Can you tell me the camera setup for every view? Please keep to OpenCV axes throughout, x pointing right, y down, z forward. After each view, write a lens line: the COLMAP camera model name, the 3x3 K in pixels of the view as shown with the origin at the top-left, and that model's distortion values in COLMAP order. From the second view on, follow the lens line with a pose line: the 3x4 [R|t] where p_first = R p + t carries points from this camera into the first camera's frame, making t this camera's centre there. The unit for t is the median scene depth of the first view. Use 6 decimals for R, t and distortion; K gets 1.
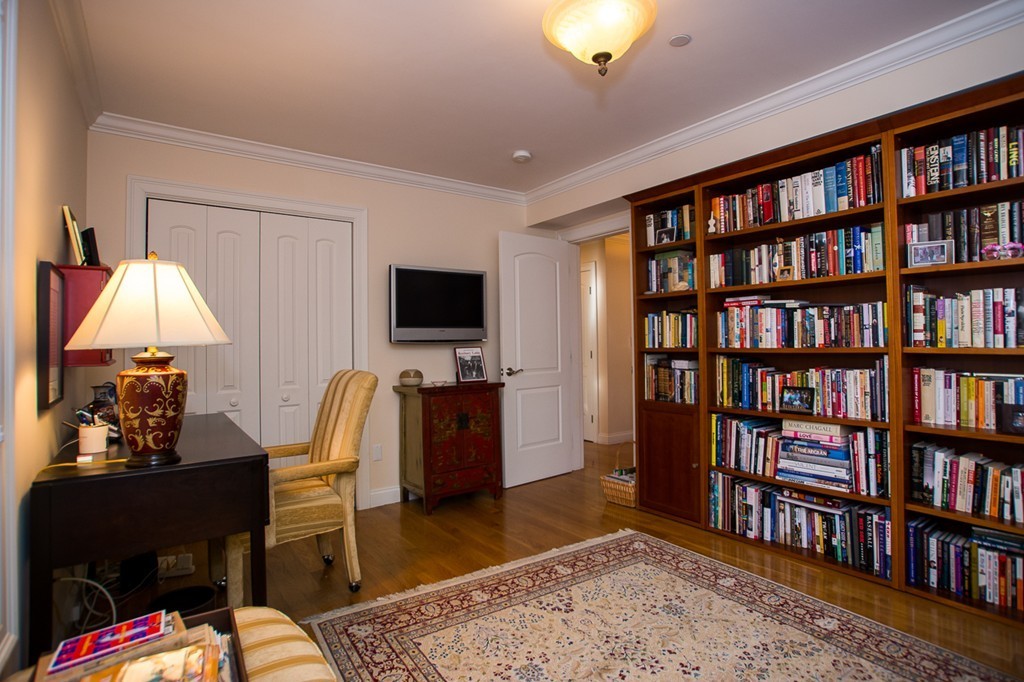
lens RADIAL K [[507.2, 0, 514.1], [0, 507.2, 336.8], [0, 0, 1]] dist [-0.048391, 0.012331]
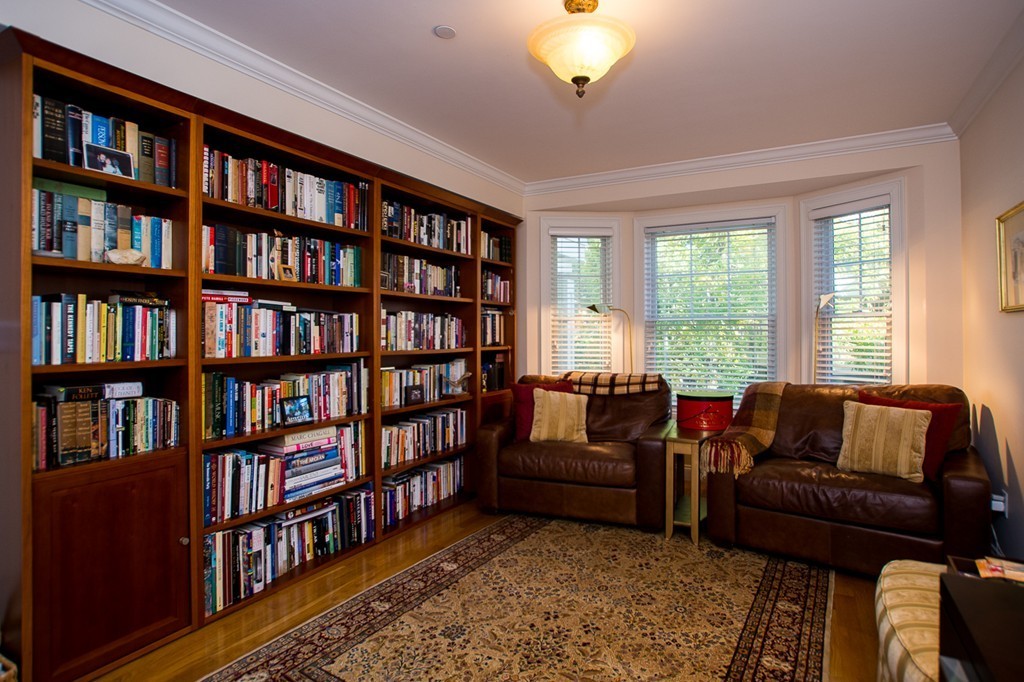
lens RADIAL K [[544.7, 0, 513.0], [0, 544.7, 338.3], [0, 0, 1]] dist [-0.046072, 0.011178]
pose [[-0.426156, 0.007950, 0.904615, -0.516505], [-0.000098, 0.999961, -0.008834, 0.000390], [-0.904650, -0.003853, -0.426138, 1.053043]]
